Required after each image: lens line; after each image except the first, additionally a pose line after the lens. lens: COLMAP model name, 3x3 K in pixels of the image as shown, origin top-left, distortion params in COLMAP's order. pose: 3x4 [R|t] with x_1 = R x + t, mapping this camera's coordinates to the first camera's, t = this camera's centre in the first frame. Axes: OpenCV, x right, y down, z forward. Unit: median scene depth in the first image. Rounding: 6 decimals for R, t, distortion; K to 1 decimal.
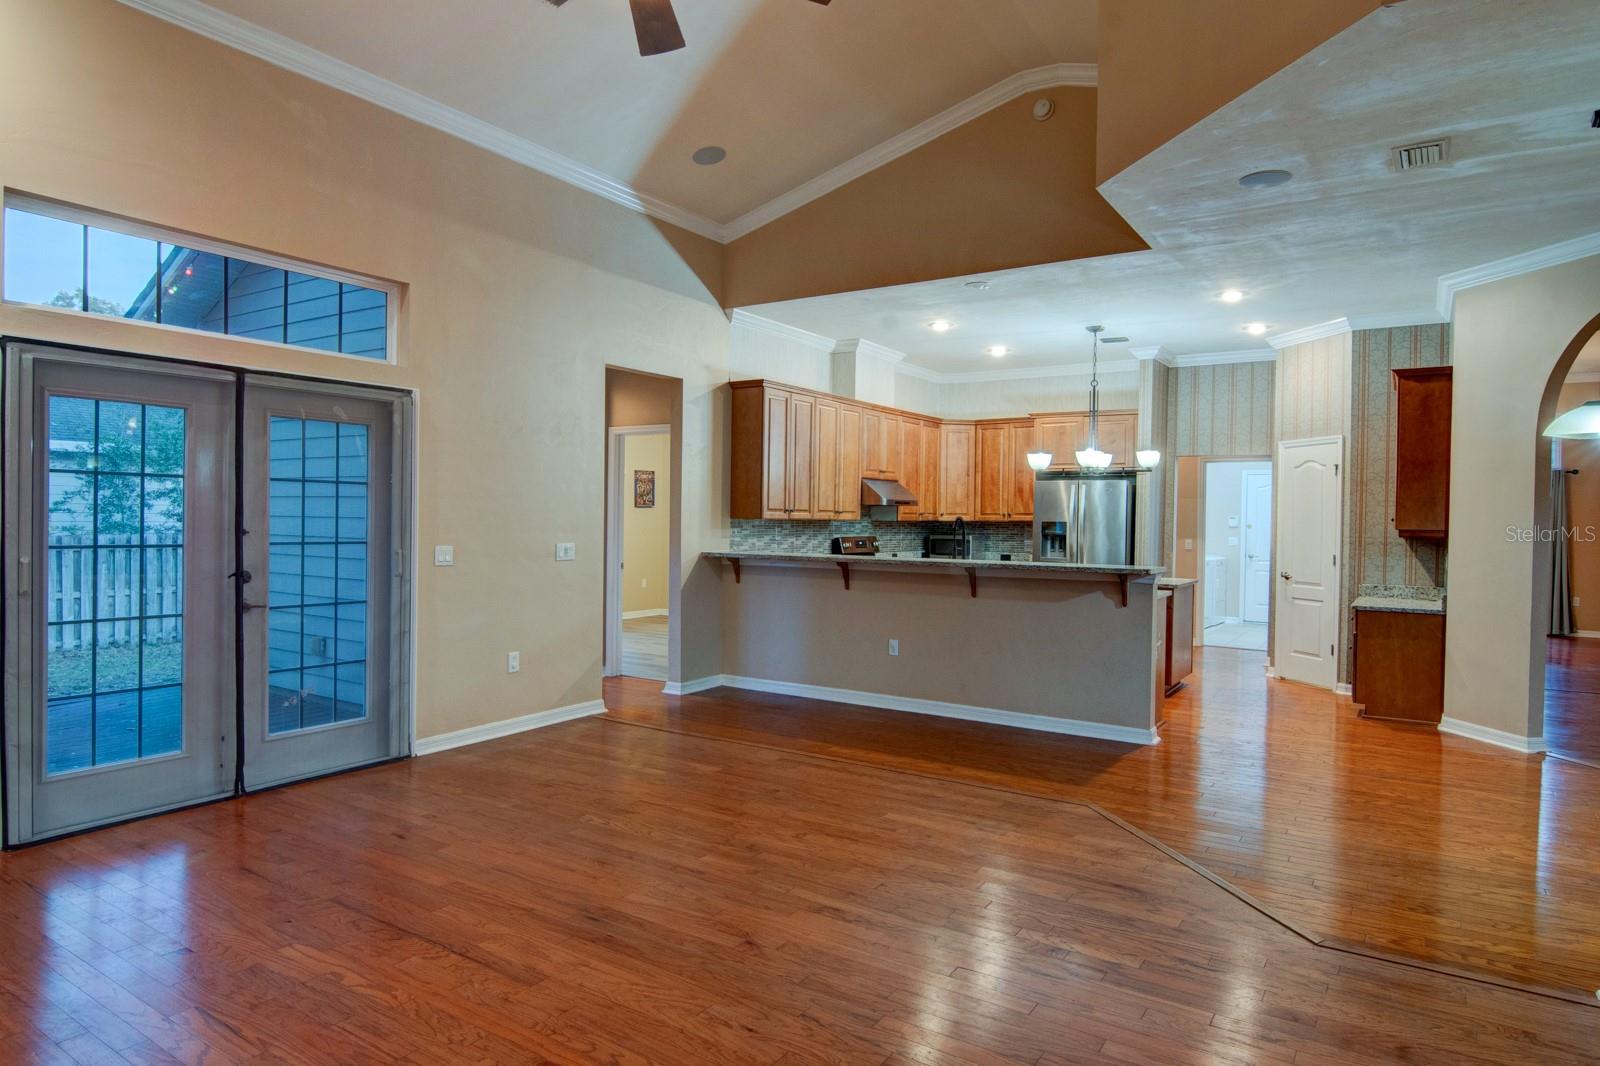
lens RADIAL K [[947.5, 0, 796.8], [0, 947.5, 532.7], [0, 0, 1]] dist [0.004476, -0.018471]
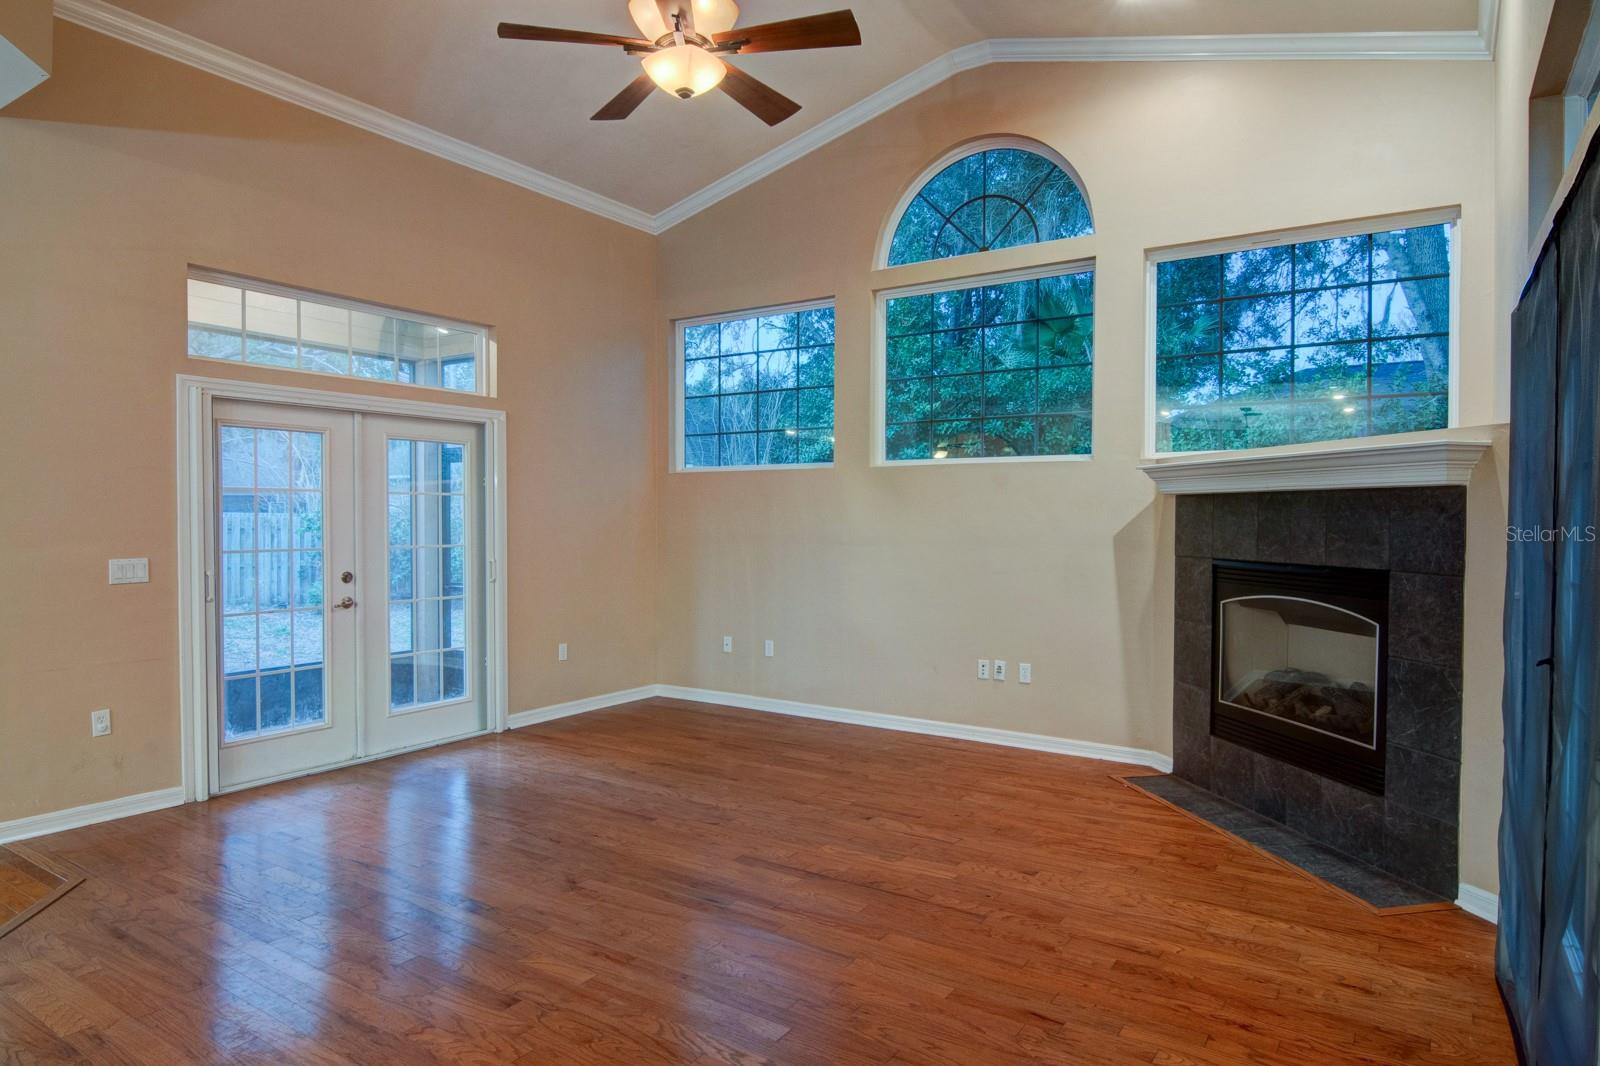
lens RADIAL K [[947.5, 0, 795.4], [0, 947.5, 531.7], [0, 0, 1]] dist [0.004476, -0.018471]
pose [[-0.999783, -0.019286, 0.007877, -0.192177], [-0.019029, 0.999325, 0.031422, -0.024744], [-0.008478, 0.031266, -0.999475, 1.273403]]
